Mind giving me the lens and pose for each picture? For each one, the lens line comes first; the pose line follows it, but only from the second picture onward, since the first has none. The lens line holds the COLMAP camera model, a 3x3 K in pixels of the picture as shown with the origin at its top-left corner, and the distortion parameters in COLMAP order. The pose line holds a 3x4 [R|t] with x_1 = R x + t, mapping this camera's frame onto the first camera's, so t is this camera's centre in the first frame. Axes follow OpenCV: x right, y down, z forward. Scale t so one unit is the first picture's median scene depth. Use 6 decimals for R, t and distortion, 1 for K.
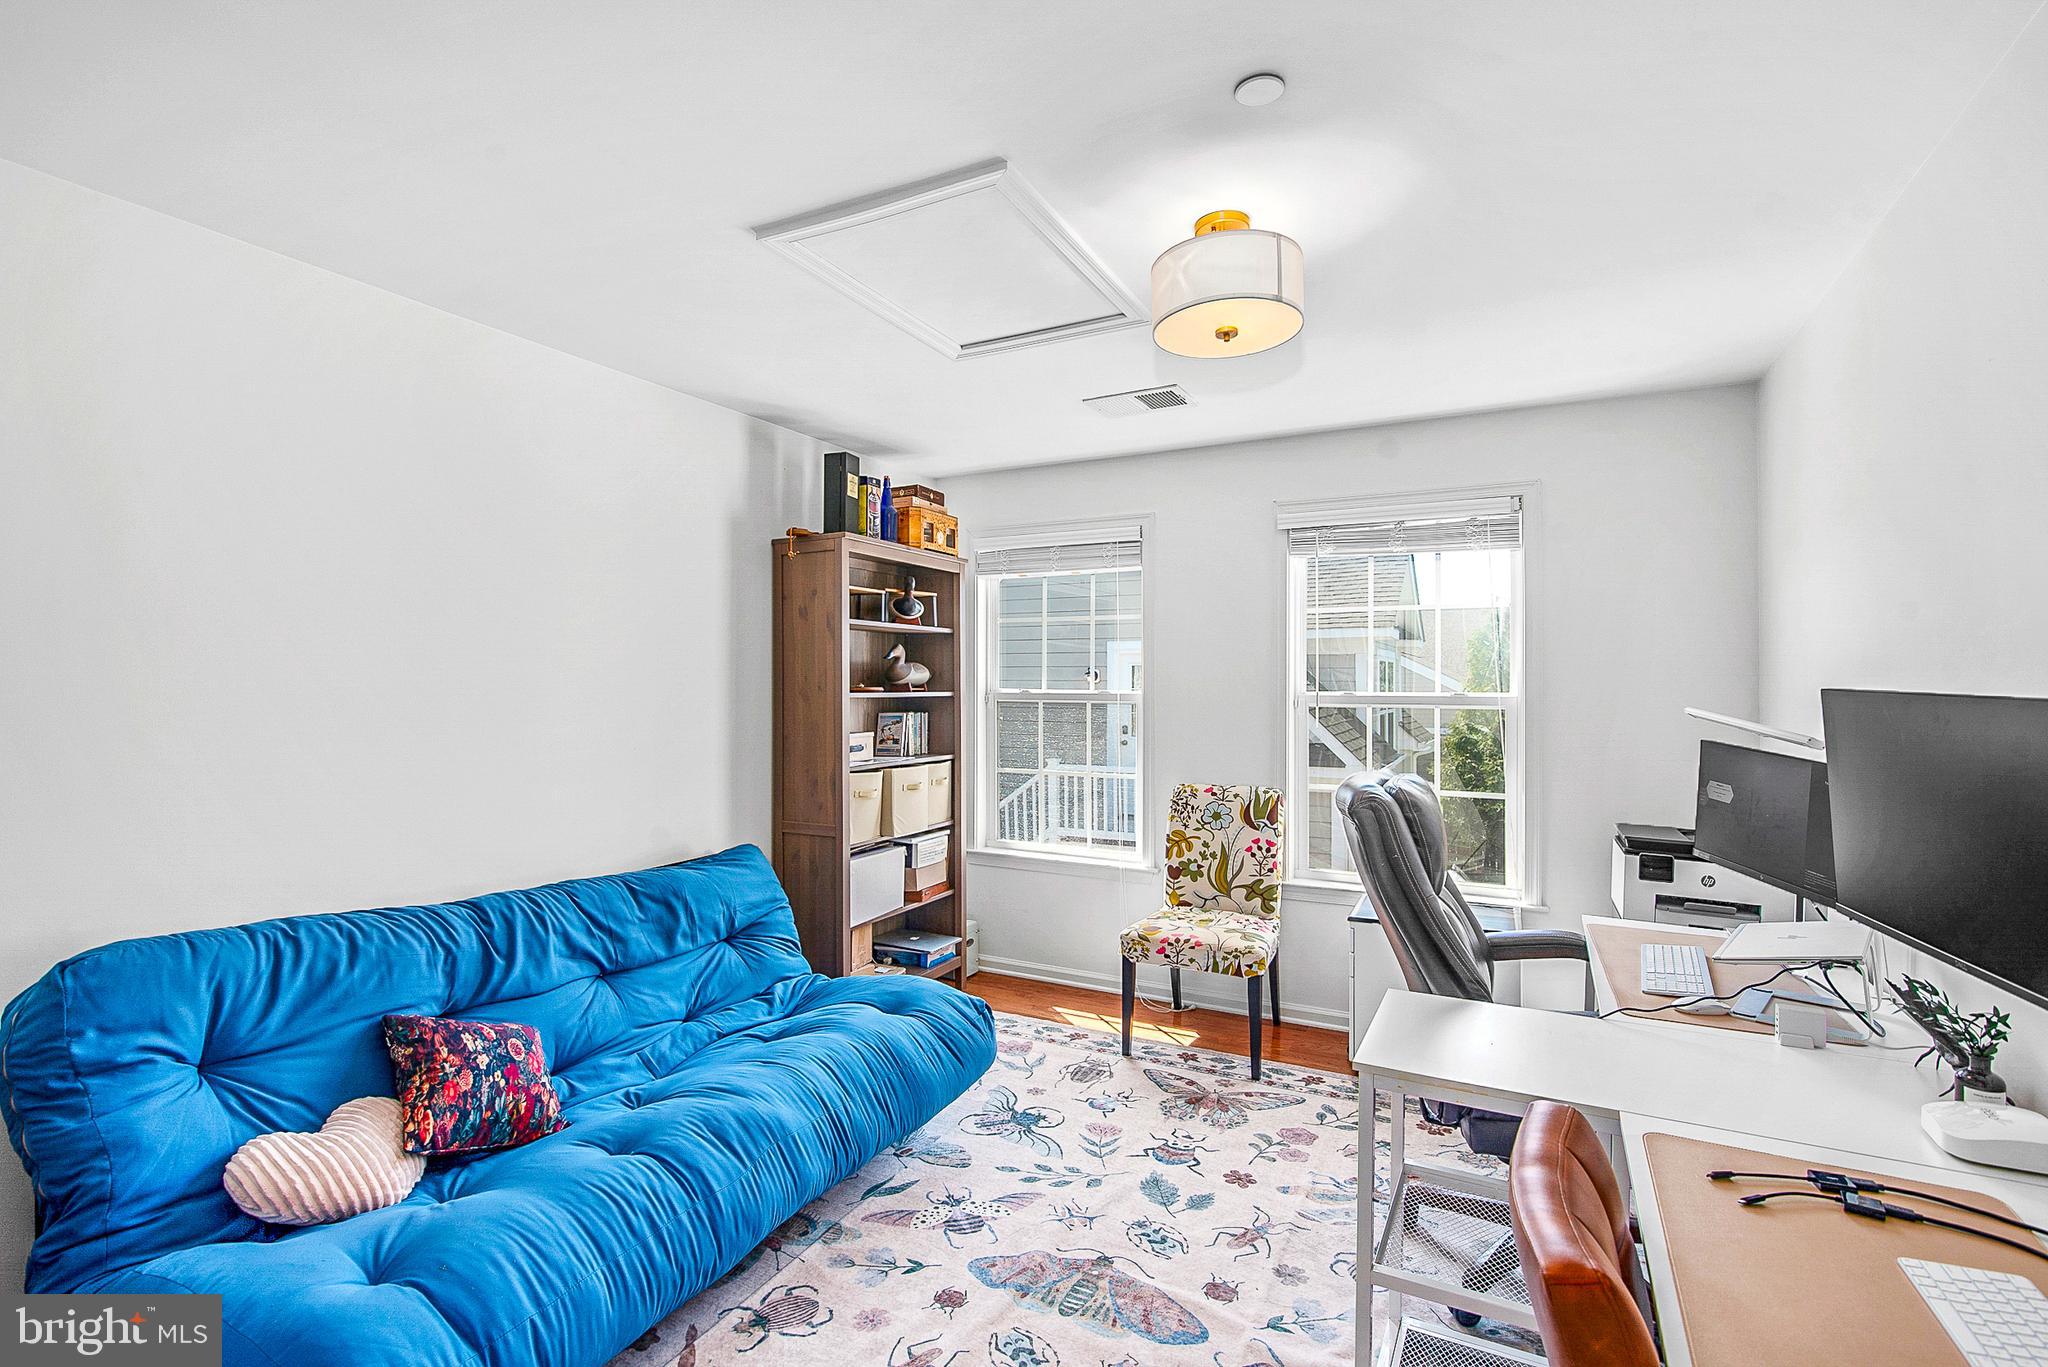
lens RADIAL K [[950.9, 0, 1023.0], [0, 950.9, 685.2], [0, 0, 1]] dist [-0.015198, 0.000265]
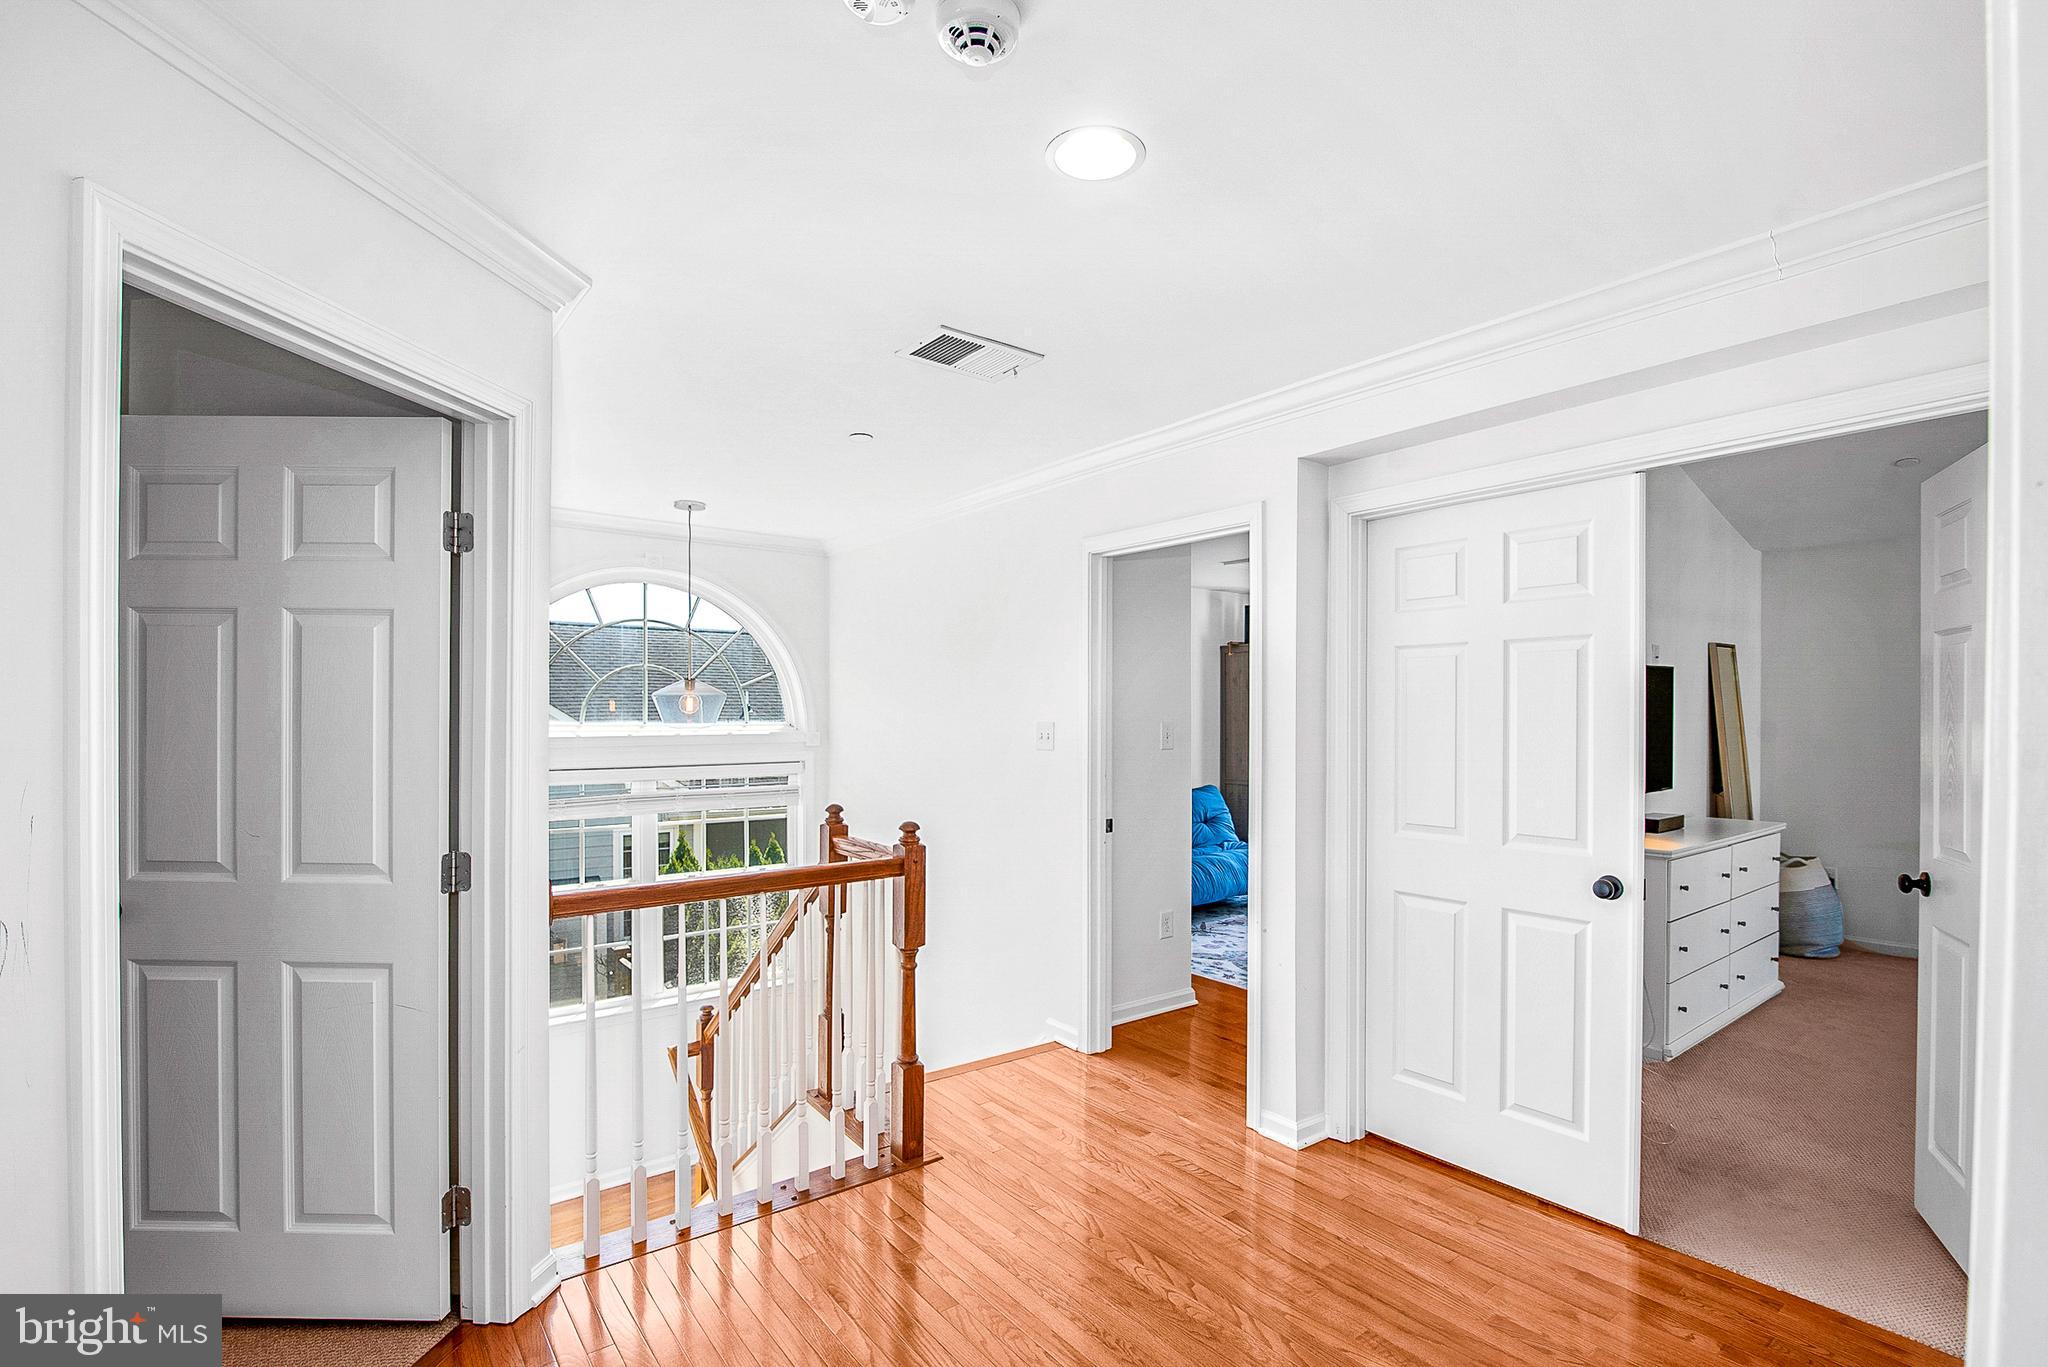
lens RADIAL K [[950.9, 0, 1023.2], [0, 950.9, 702.9], [0, 0, 1]] dist [-0.015198, 0.000265]
pose [[0.909341, -0.006254, -0.416004, 0.239300], [0.004980, 0.999979, -0.004147, -0.016718], [0.416021, 0.001700, 0.909353, -1.216503]]
